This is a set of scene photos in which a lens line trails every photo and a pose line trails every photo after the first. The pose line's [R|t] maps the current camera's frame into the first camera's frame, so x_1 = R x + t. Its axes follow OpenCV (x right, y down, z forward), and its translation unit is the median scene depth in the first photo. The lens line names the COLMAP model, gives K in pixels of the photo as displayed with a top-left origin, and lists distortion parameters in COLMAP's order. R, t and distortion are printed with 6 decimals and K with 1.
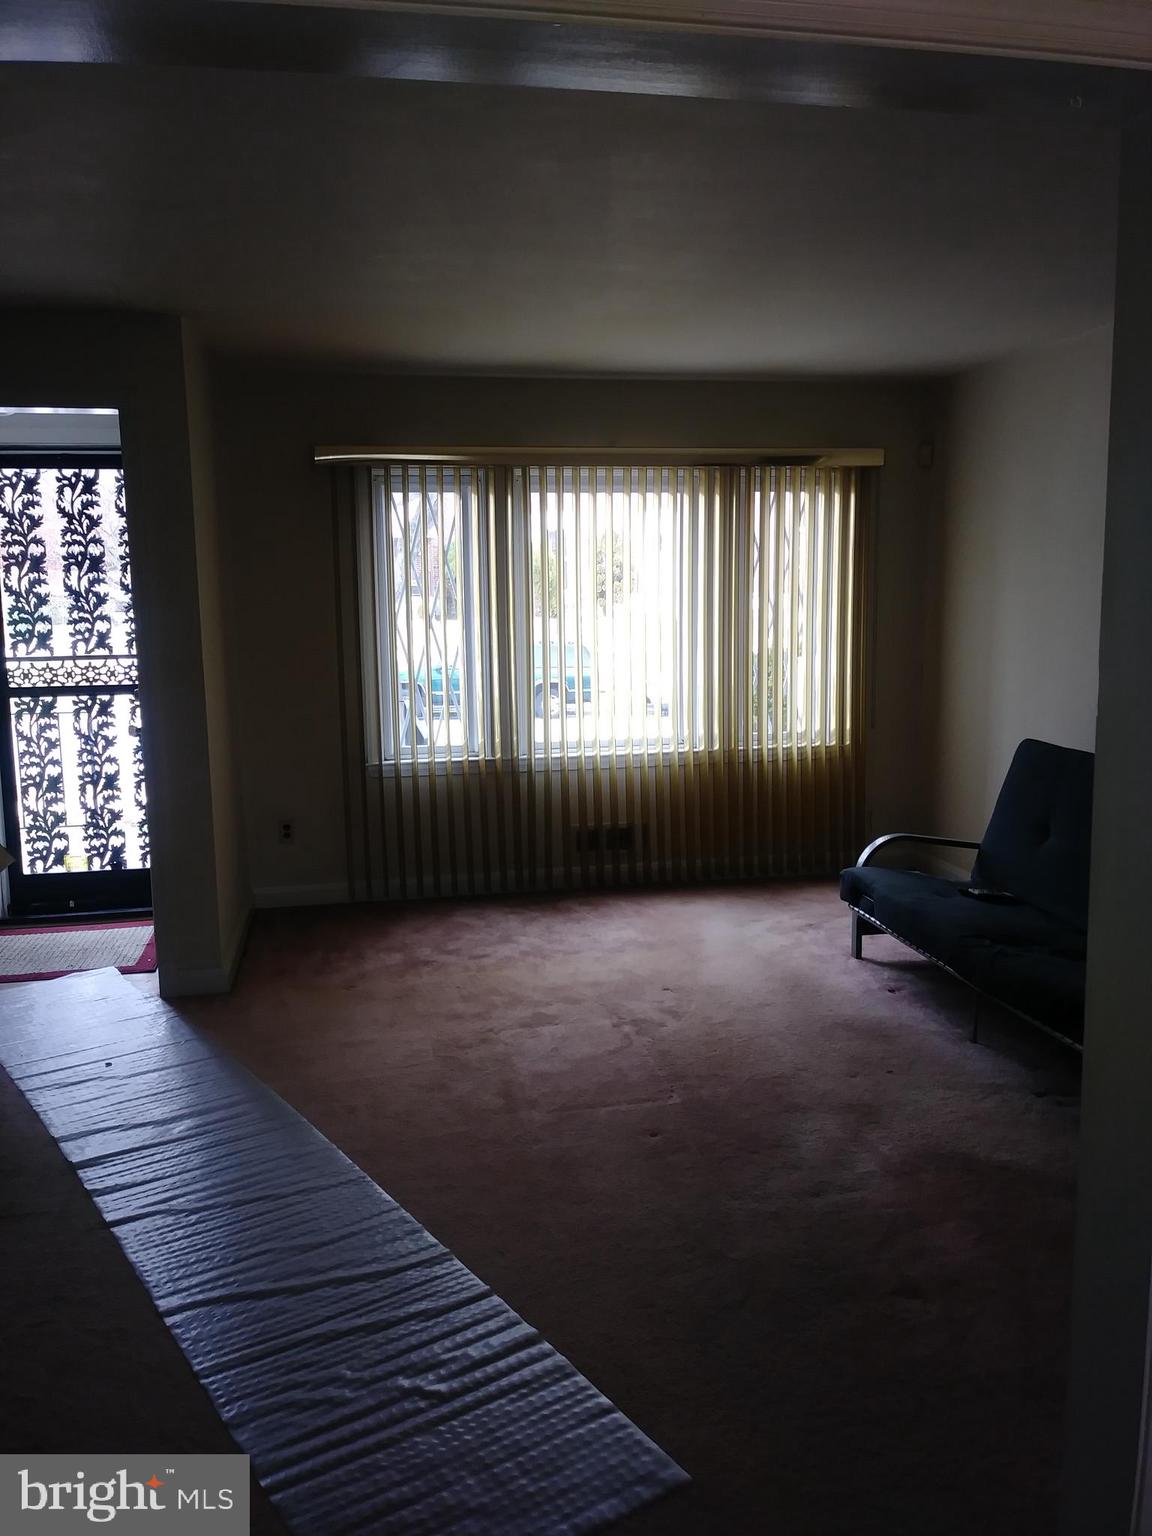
lens RADIAL K [[1275.0, 0, 594.9], [0, 1275.0, 732.6], [0, 0, 1]] dist [0.063940, -0.073594]
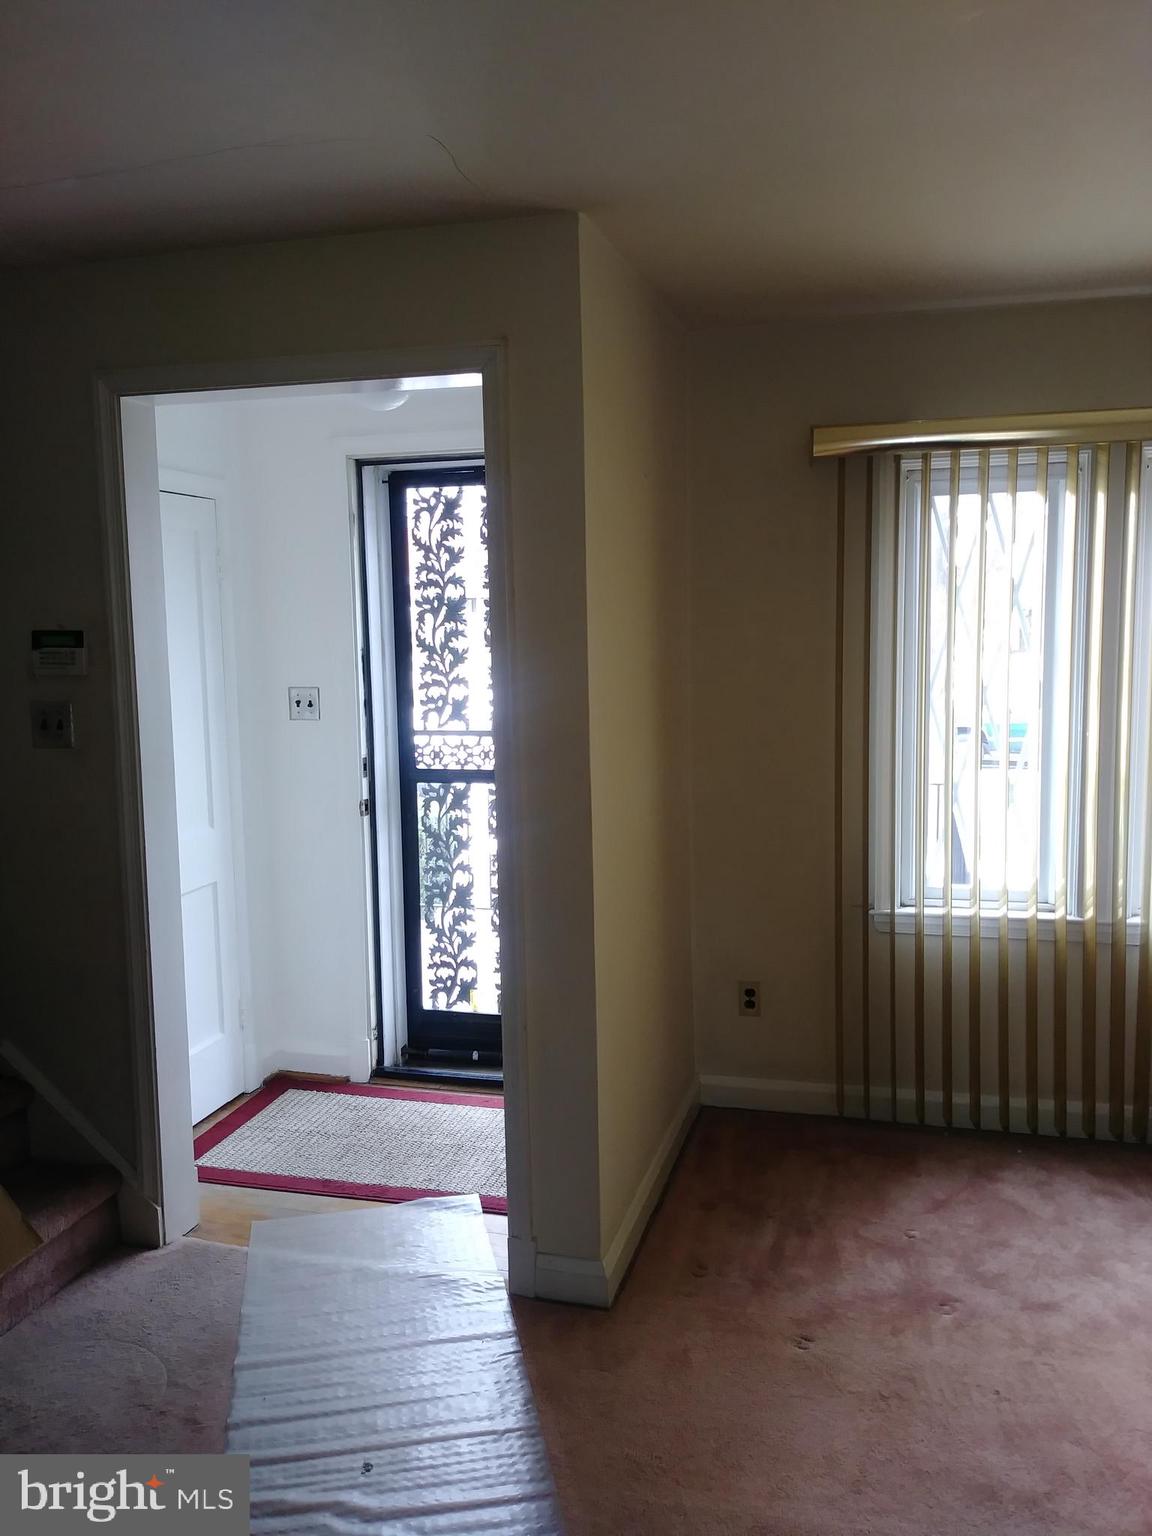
lens RADIAL K [[1275.0, 0, 555.8], [0, 1275.0, 749.6], [0, 0, 1]] dist [0.063940, -0.073594]
pose [[0.893566, 0.047523, -0.446410, -0.034692], [-0.045580, 0.998847, 0.015098, -0.063206], [0.446613, 0.006856, 0.894701, 0.349631]]
